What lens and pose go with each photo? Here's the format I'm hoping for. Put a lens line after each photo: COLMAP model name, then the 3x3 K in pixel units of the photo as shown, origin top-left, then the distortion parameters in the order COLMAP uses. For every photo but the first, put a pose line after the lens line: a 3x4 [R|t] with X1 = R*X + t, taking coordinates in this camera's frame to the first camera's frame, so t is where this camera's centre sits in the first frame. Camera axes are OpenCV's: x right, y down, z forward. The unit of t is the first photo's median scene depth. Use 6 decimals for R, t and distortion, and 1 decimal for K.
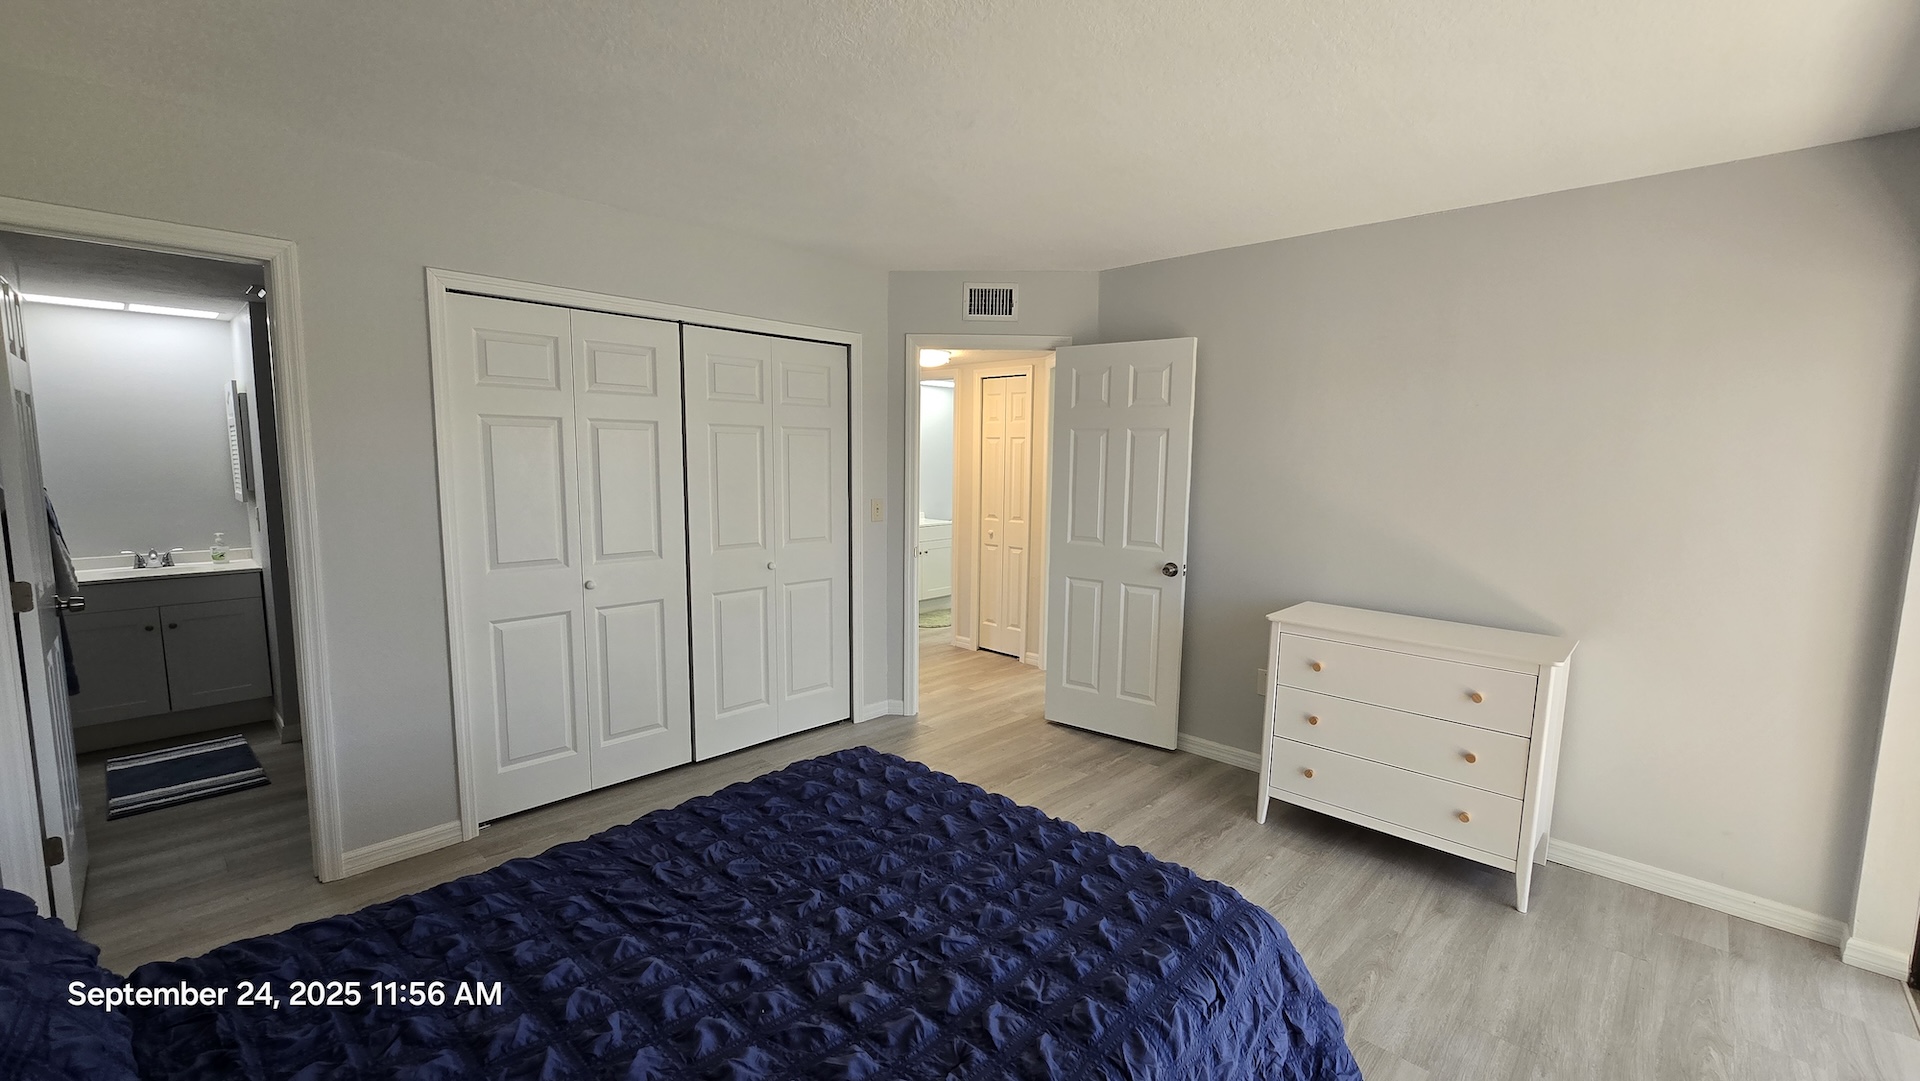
lens RADIAL K [[778.4, 0, 960.8], [0, 778.4, 543.5], [0, 0, 1]] dist [-0.012195, 0.001715]
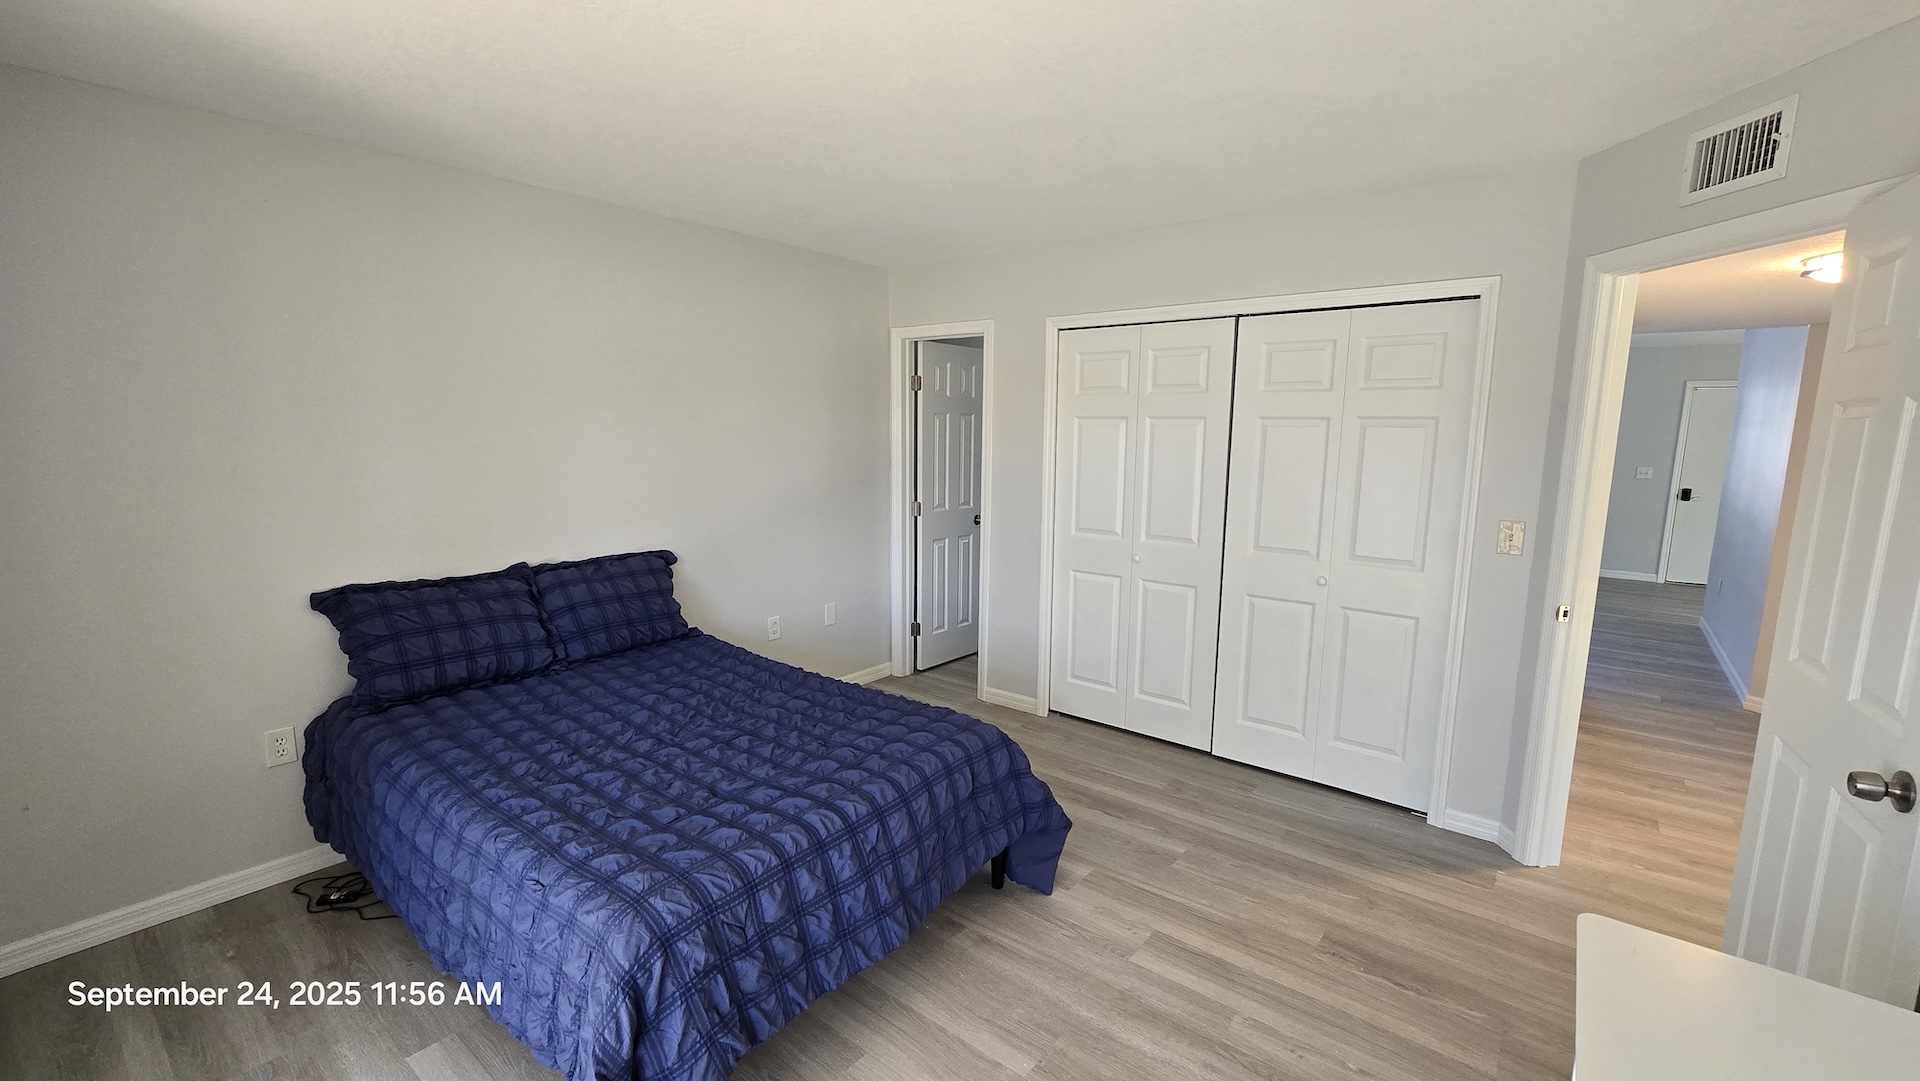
lens RADIAL K [[778.4, 0, 950.5], [0, 778.4, 545.5], [0, 0, 1]] dist [-0.012195, 0.001715]
pose [[0.072725, 0.132506, -0.988511, 0.517378], [-0.120192, 0.985076, 0.123203, -0.060134], [0.990083, 0.109851, 0.087566, 0.475096]]
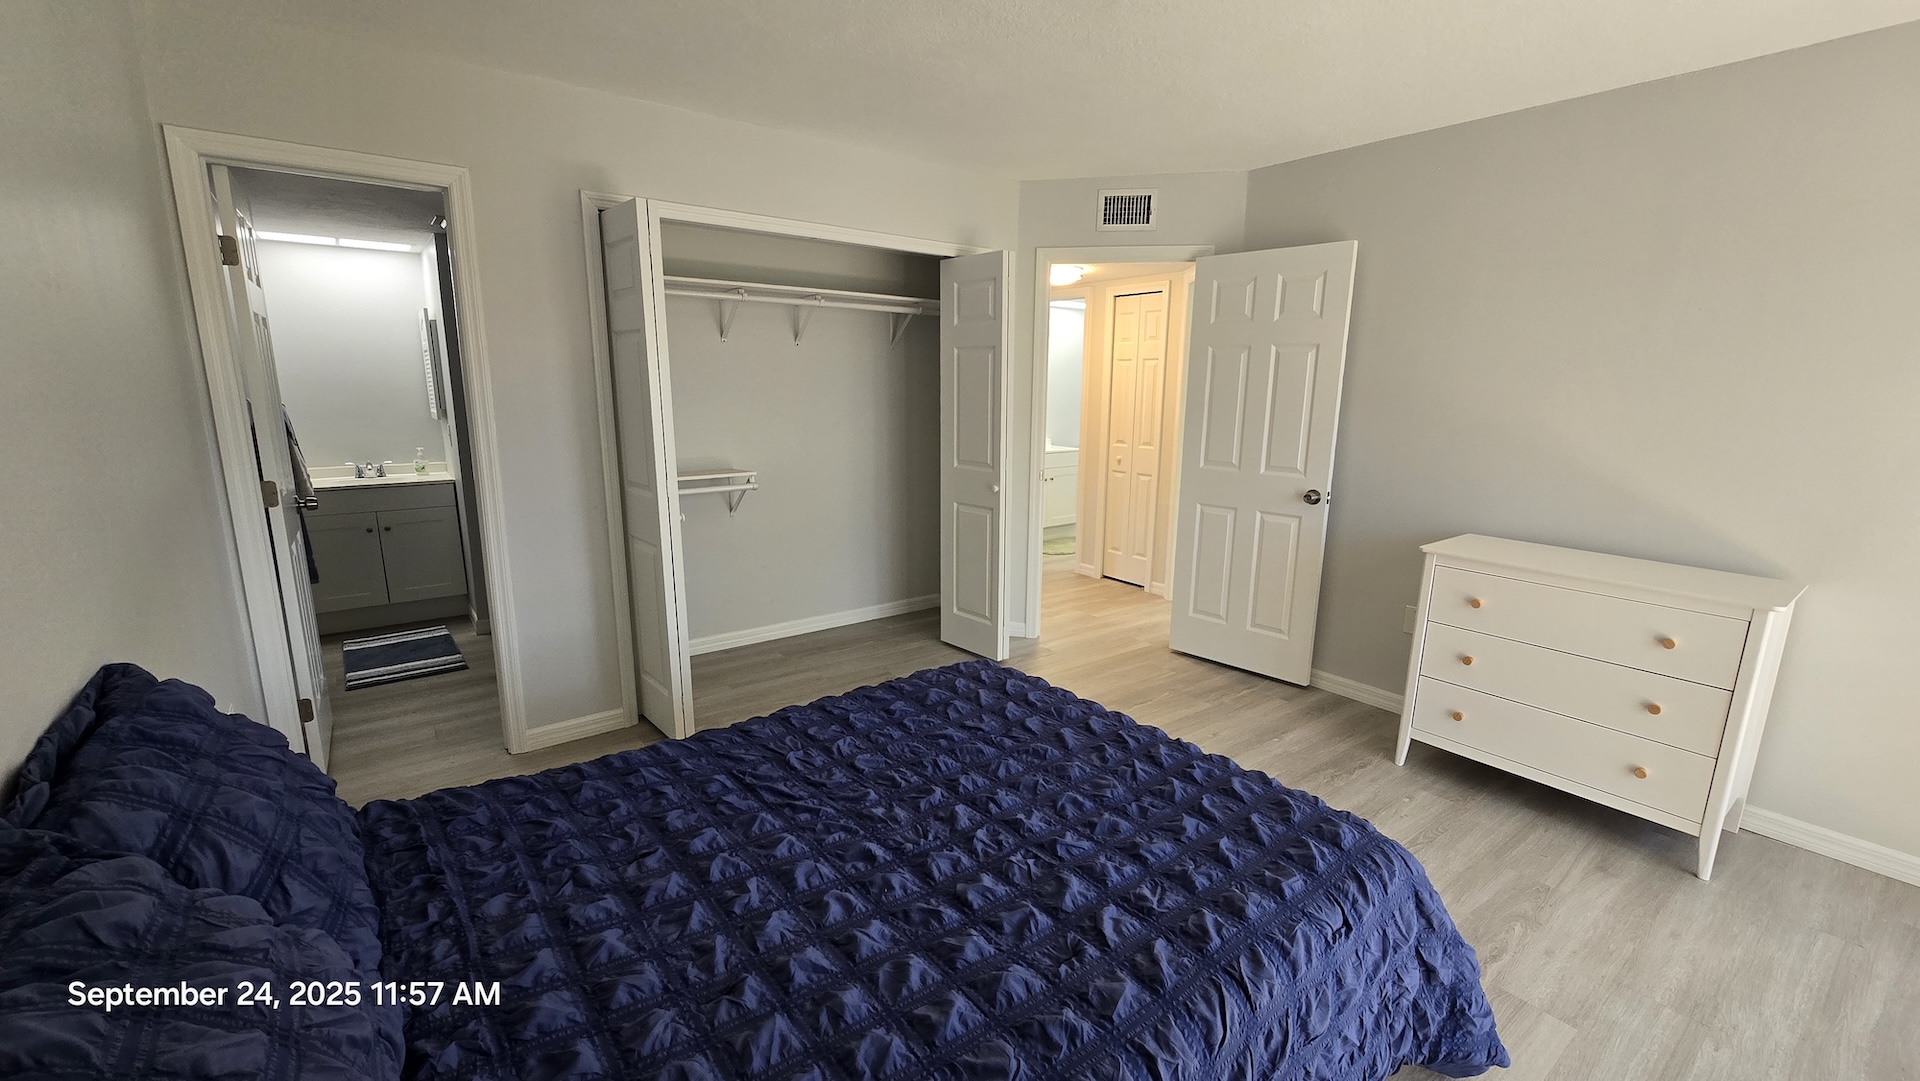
lens RADIAL K [[778.4, 0, 960.9], [0, 778.4, 538.0], [0, 0, 1]] dist [-0.012195, 0.001715]
pose [[0.987021, 0.029143, -0.157926, -0.000794], [-0.015769, 0.996232, 0.085288, 0.018151], [0.159817, -0.081691, 0.983761, 0.008355]]
